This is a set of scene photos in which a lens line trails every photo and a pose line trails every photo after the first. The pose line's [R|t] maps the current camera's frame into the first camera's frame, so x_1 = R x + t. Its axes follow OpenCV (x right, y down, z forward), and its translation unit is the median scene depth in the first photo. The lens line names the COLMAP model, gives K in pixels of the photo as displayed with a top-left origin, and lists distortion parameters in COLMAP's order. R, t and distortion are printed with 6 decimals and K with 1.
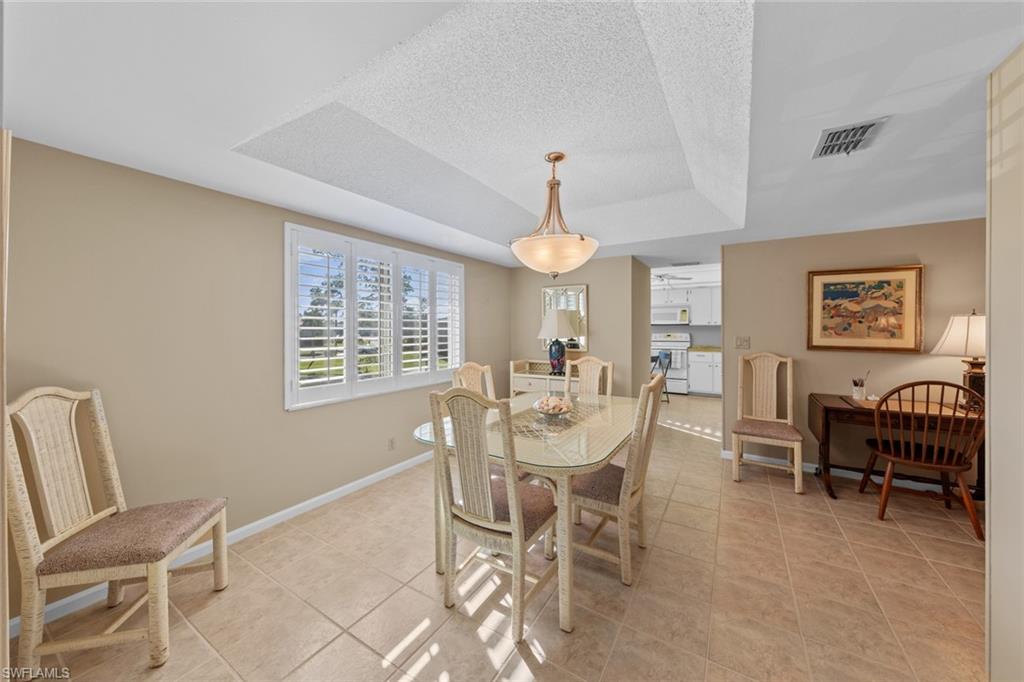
lens RADIAL K [[385.4, 0, 514.2], [0, 385.4, 329.5], [0, 0, 1]] dist [0.117710, -0.000026]
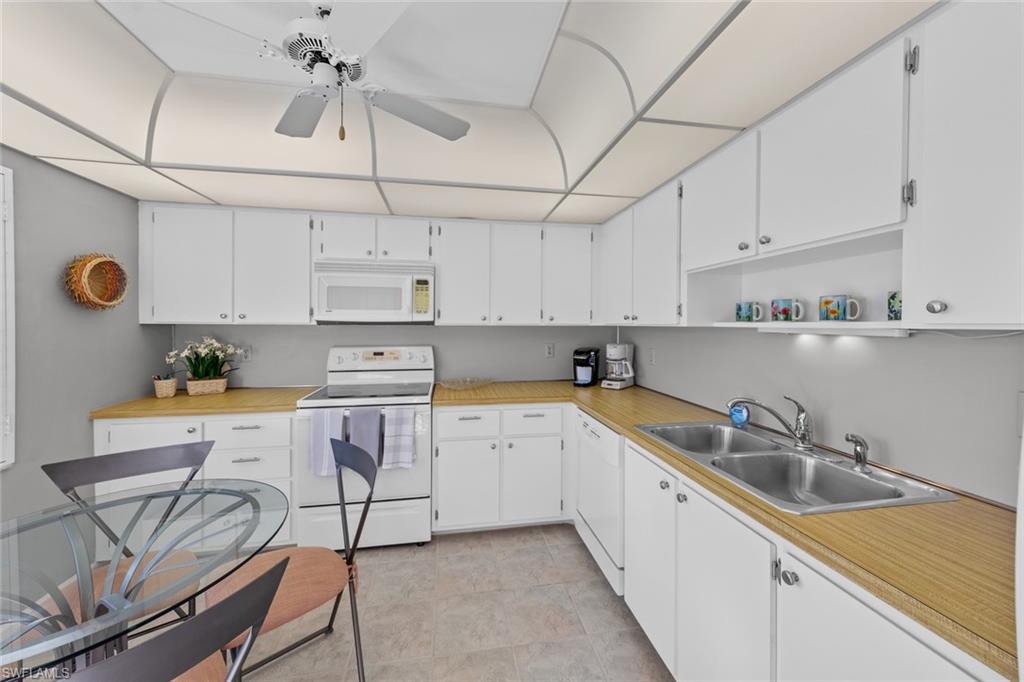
lens RADIAL K [[373.7, 0, 512.2], [0, 373.7, 324.3], [0, 0, 1]] dist [0.001355, -0.000247]
pose [[0.763779, 0.014168, 0.645322, 0.277360], [-0.010880, 0.999900, -0.009076, -0.009068], [-0.645386, -0.000089, 0.763857, 0.687655]]
